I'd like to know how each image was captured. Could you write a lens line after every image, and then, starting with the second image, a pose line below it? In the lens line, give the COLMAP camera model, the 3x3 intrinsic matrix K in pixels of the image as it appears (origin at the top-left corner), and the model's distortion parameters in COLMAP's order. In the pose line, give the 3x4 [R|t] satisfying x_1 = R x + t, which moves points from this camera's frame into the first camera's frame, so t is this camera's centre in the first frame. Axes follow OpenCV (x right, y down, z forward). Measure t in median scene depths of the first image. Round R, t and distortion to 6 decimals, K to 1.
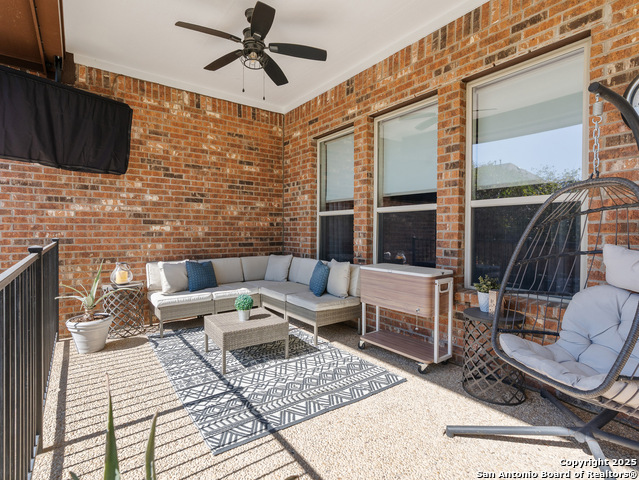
lens RADIAL K [[329.6, 0, 322.2], [0, 329.6, 238.3], [0, 0, 1]] dist [-0.000643, 0.000352]
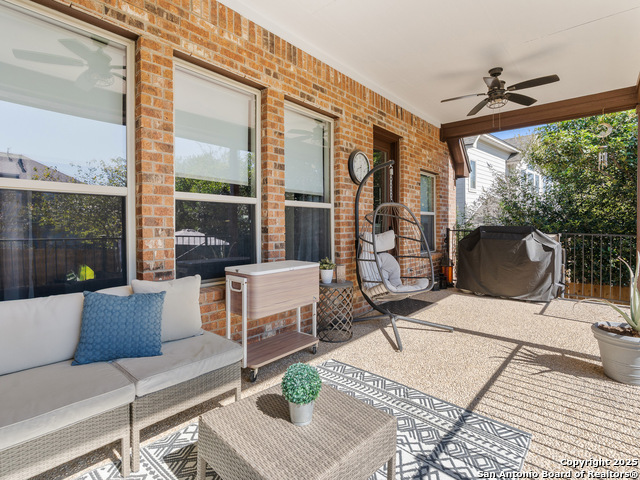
lens RADIAL K [[328.3, 0, 320.4], [0, 328.3, 227.0], [0, 0, 1]] dist [0.000065, 0.000562]
pose [[-0.214525, -0.009846, 0.976669, -0.519602], [0.019809, 0.999700, 0.014429, -0.022303], [-0.976518, 0.022442, -0.214265, 0.803624]]
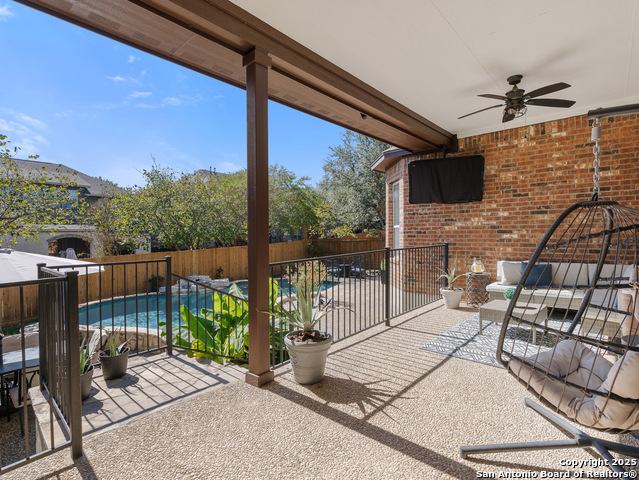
lens RADIAL K [[329.6, 0, 322.2], [0, 329.6, 238.3], [0, 0, 1]] dist [-0.000643, 0.000352]
pose [[0.208112, 0.008899, -0.978065, 0.685218], [-0.008512, 0.999937, 0.007287, -0.025419], [0.978068, 0.006808, 0.208174, -0.025618]]
